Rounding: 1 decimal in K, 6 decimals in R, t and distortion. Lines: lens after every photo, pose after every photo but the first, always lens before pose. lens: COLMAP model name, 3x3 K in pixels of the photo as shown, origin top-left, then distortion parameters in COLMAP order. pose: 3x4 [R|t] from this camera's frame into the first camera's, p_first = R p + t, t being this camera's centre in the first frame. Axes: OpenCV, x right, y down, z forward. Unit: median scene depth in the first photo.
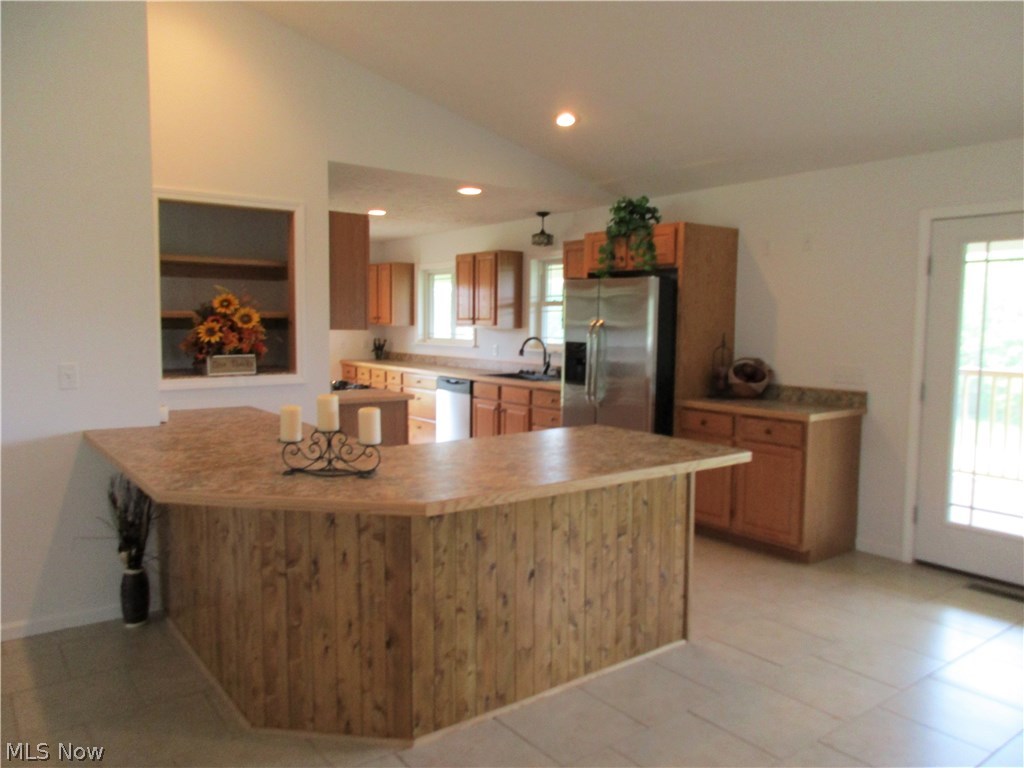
lens RADIAL K [[761.2, 0, 512.0], [0, 761.2, 384.0], [0, 0, 1]] dist [-0.000109, 0.001512]
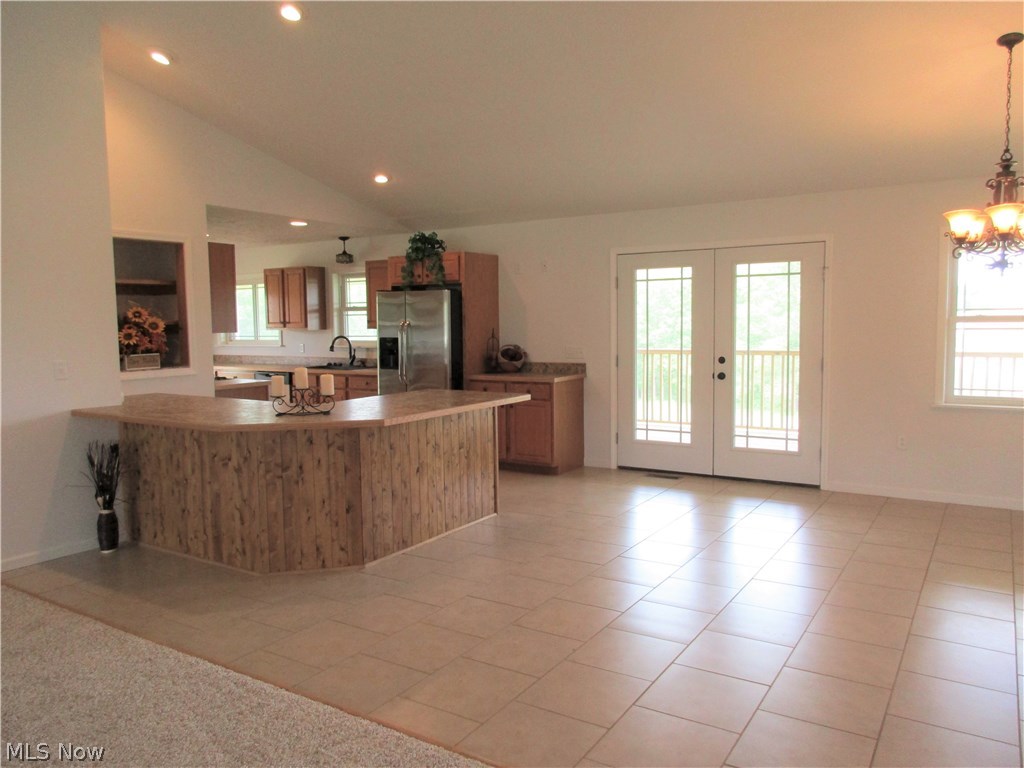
lens RADIAL K [[761.2, 0, 512.0], [0, 761.2, 384.0], [0, 0, 1]] dist [-0.000109, 0.001512]
pose [[0.937213, -0.050957, 0.345014, -0.230042], [0.051356, 0.998648, 0.007990, 0.035203], [-0.344955, 0.010230, 0.938564, -0.439160]]
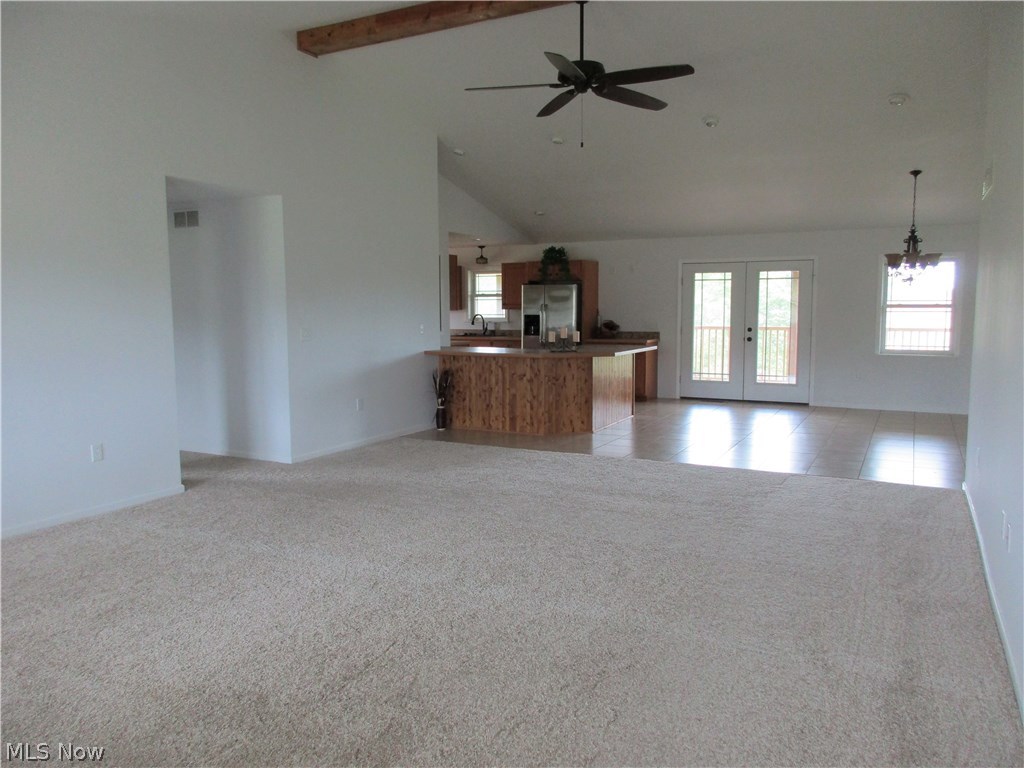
lens RADIAL K [[761.2, 0, 512.0], [0, 761.2, 384.0], [0, 0, 1]] dist [-0.000109, 0.001512]
pose [[0.904605, -0.057160, 0.422402, -1.080188], [0.048373, 0.998332, 0.031501, 0.082773], [-0.423498, -0.008063, 0.905861, -1.092252]]
